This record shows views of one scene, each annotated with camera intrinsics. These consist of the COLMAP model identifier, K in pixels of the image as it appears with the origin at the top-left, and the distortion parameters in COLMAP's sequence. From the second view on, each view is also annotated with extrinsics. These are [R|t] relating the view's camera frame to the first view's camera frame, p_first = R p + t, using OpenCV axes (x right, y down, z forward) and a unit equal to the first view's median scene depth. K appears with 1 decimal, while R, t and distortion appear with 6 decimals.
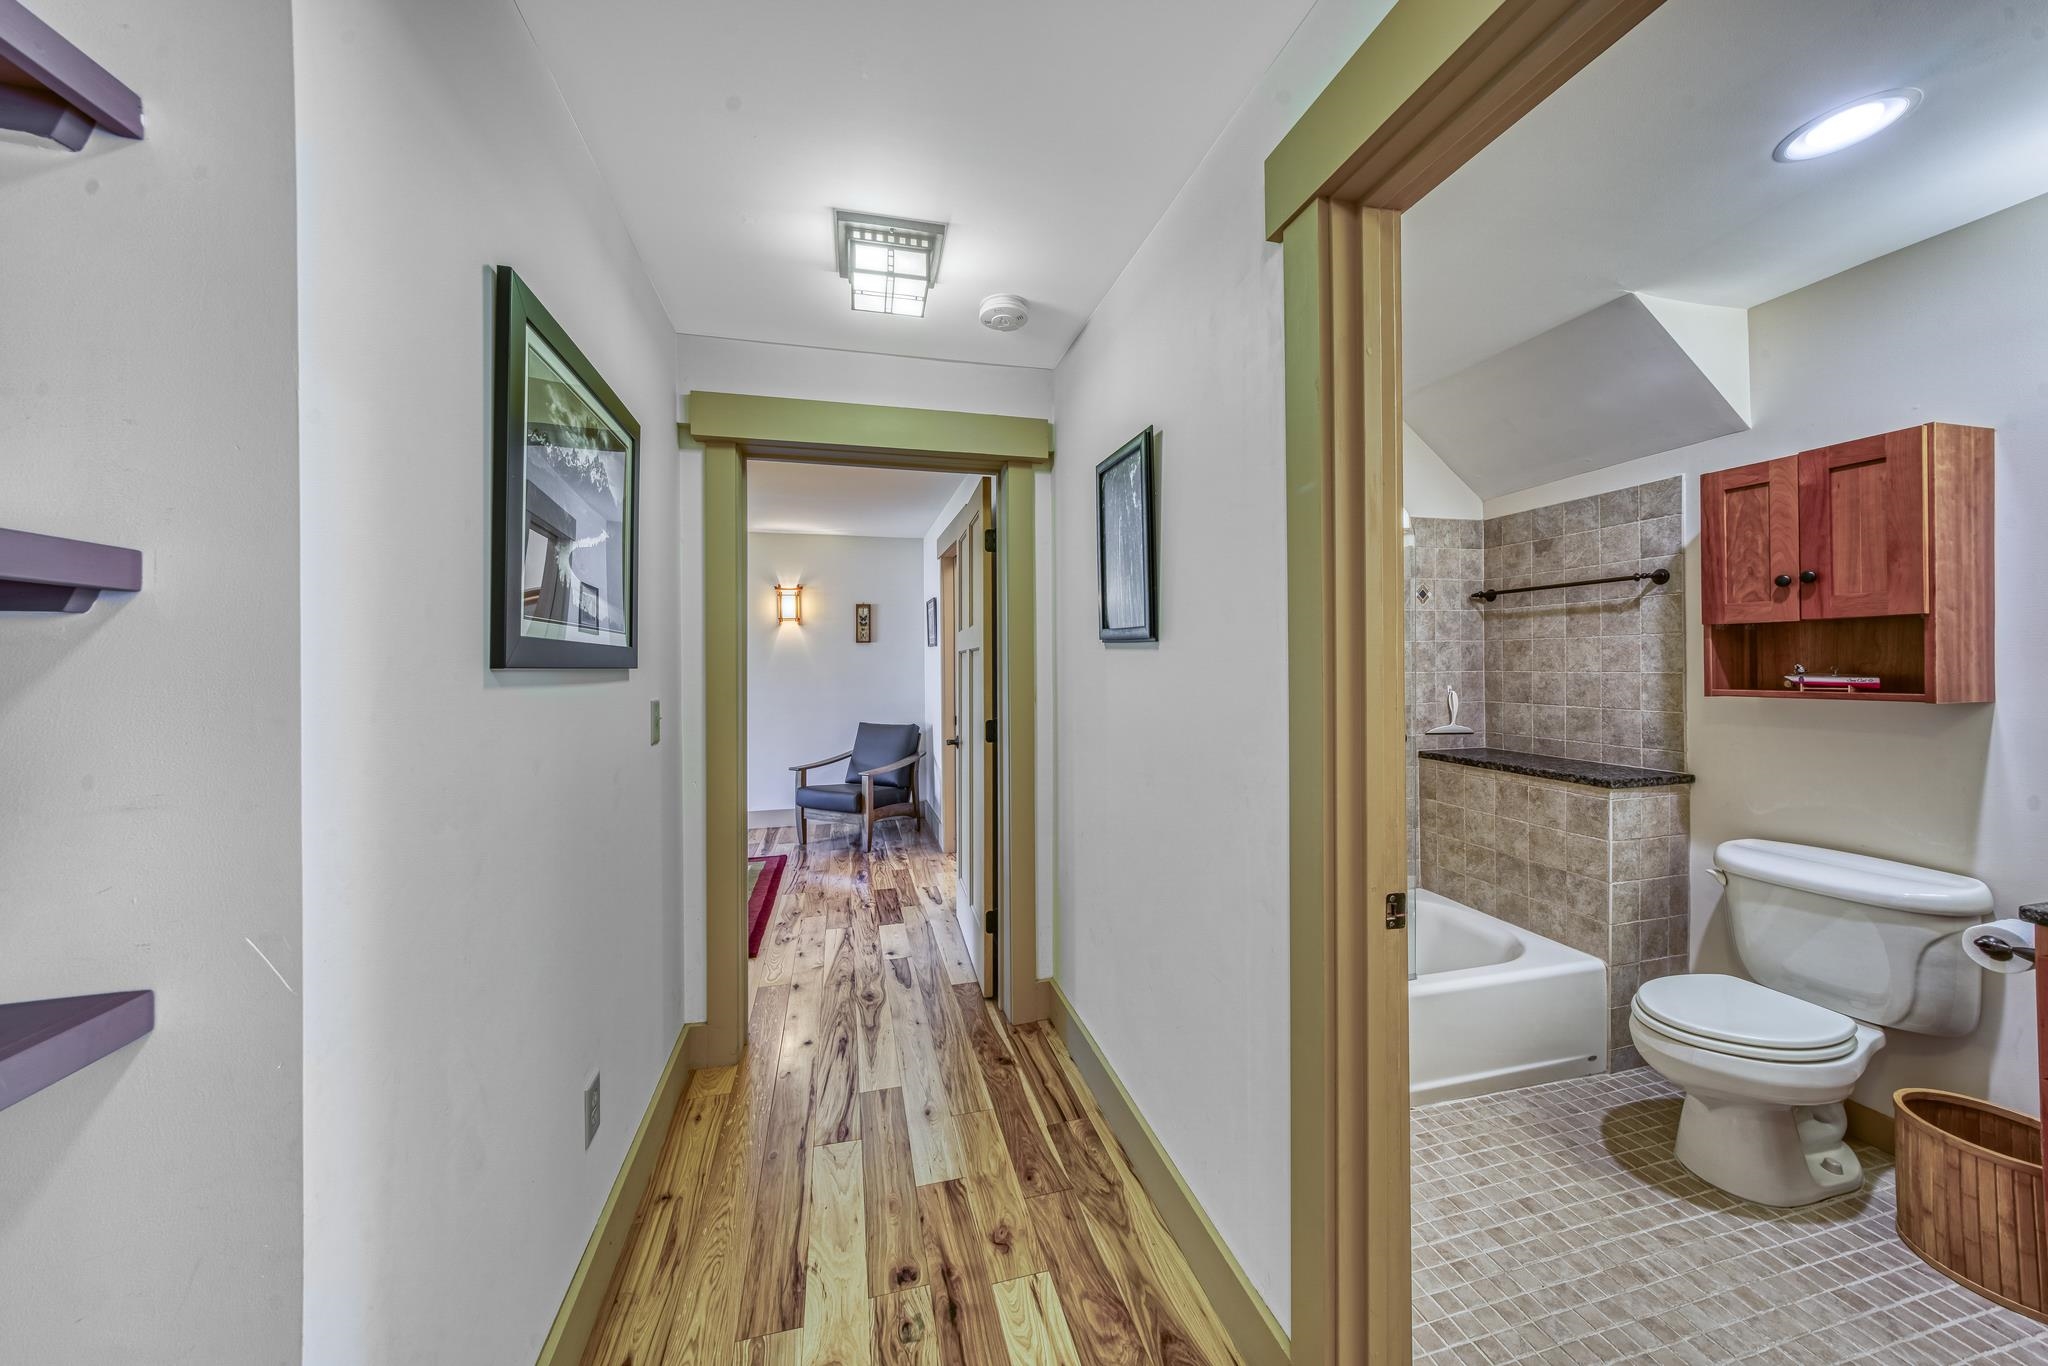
lens RADIAL K [[682.4, 0, 1003.5], [0, 682.4, 675.6], [0, 0, 1]] dist [-0.018202, 0.003567]
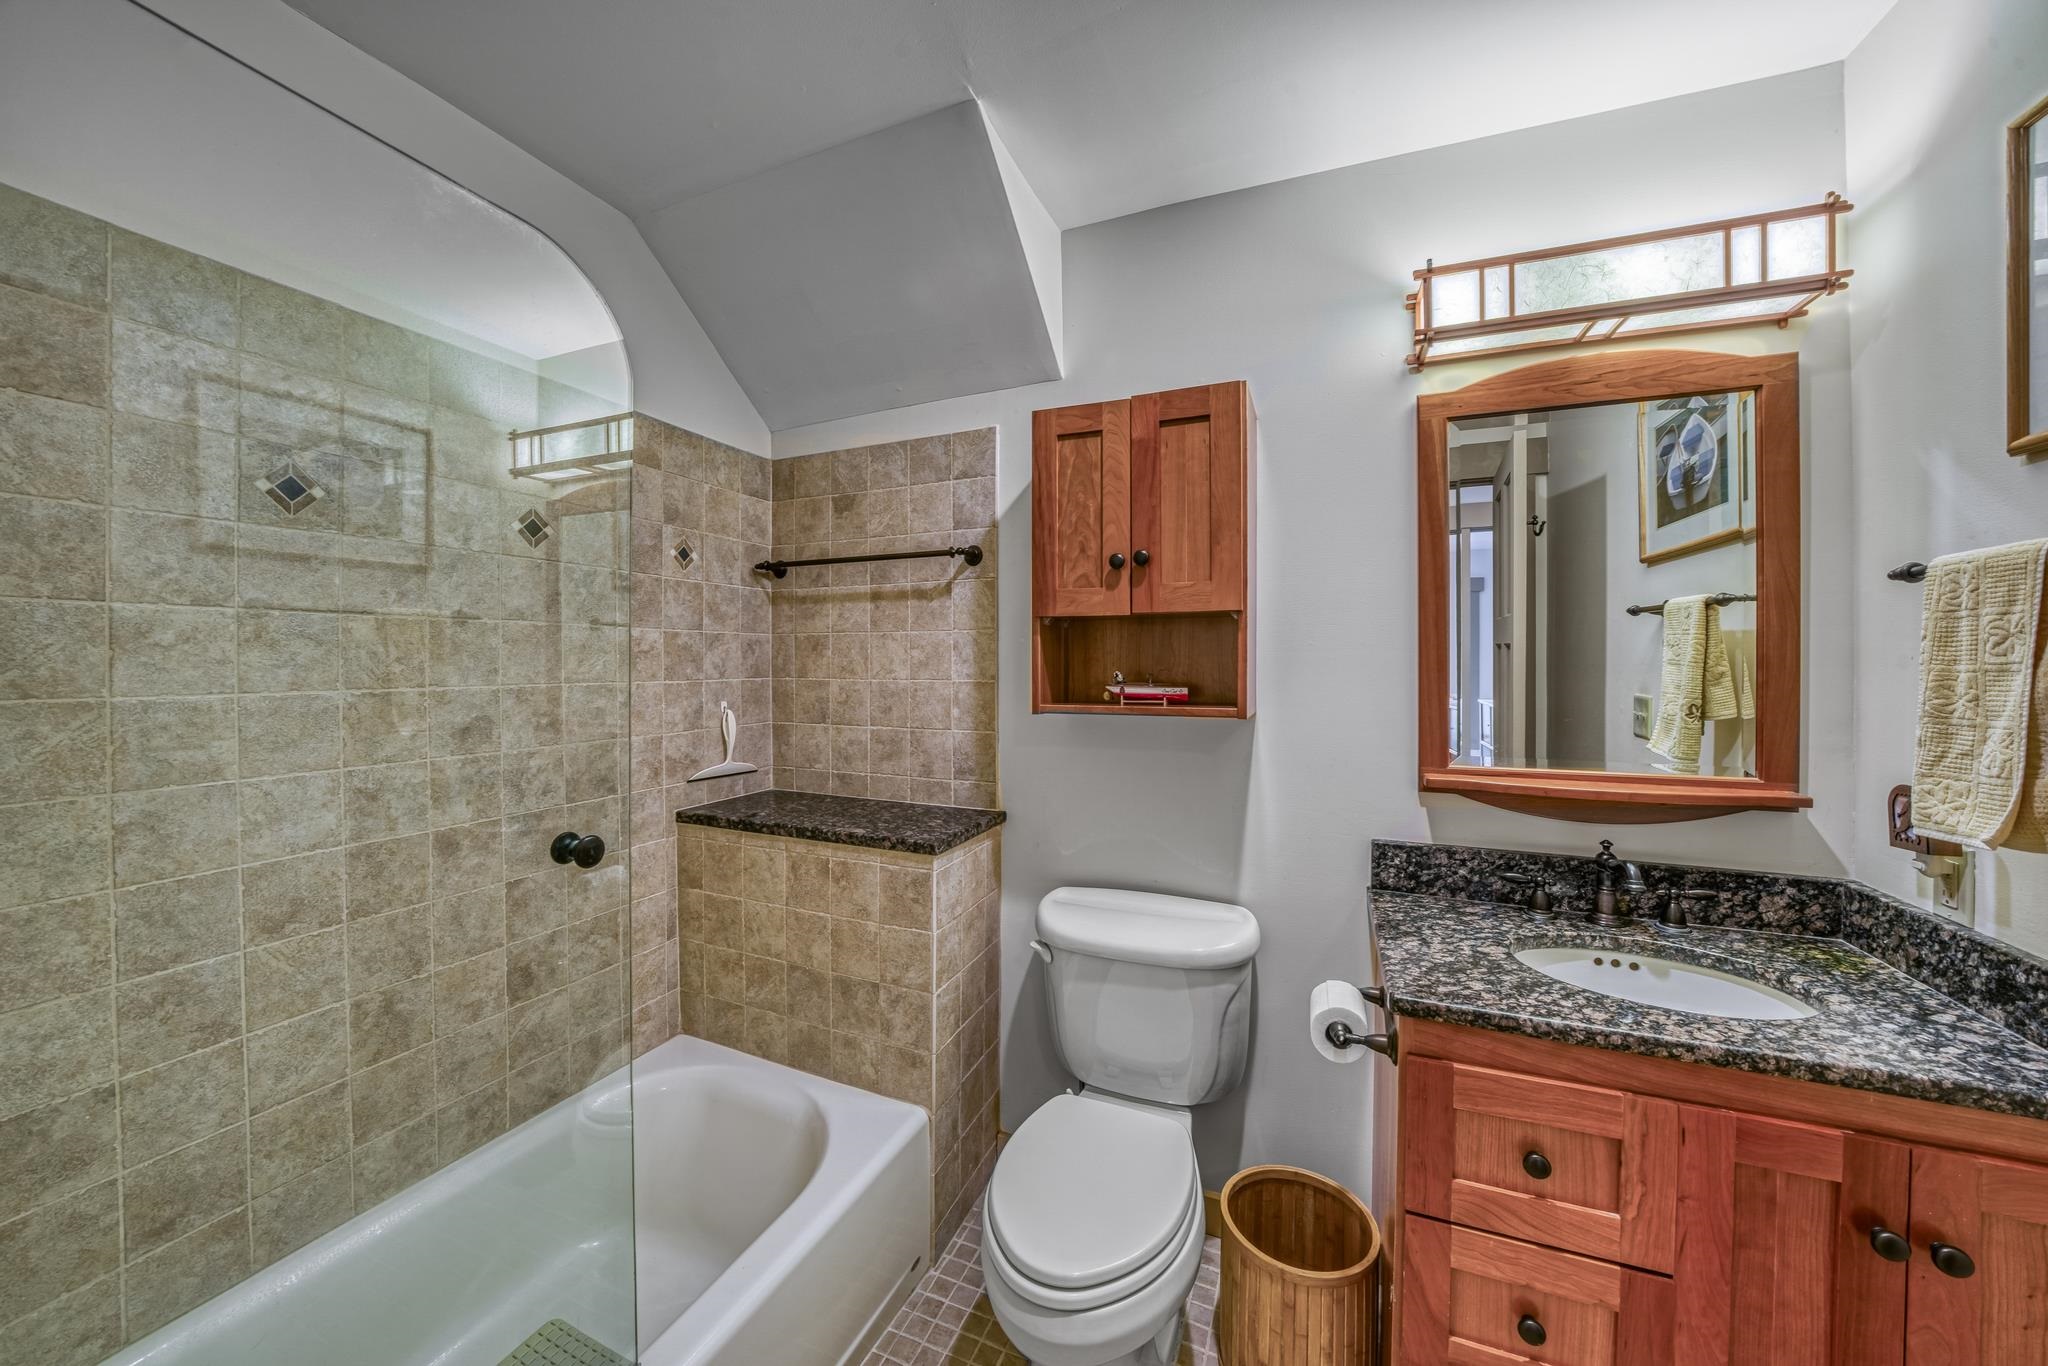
lens RADIAL K [[704.2, 0, 1024.4], [0, 704.2, 650.0], [0, 0, 1]] dist [-0.014907, 0.000186]
pose [[0.574024, 0.023449, 0.818503, 0.334569], [0.008414, 0.999368, -0.034531, -0.010702], [-0.818796, 0.026708, 0.573464, 0.464729]]
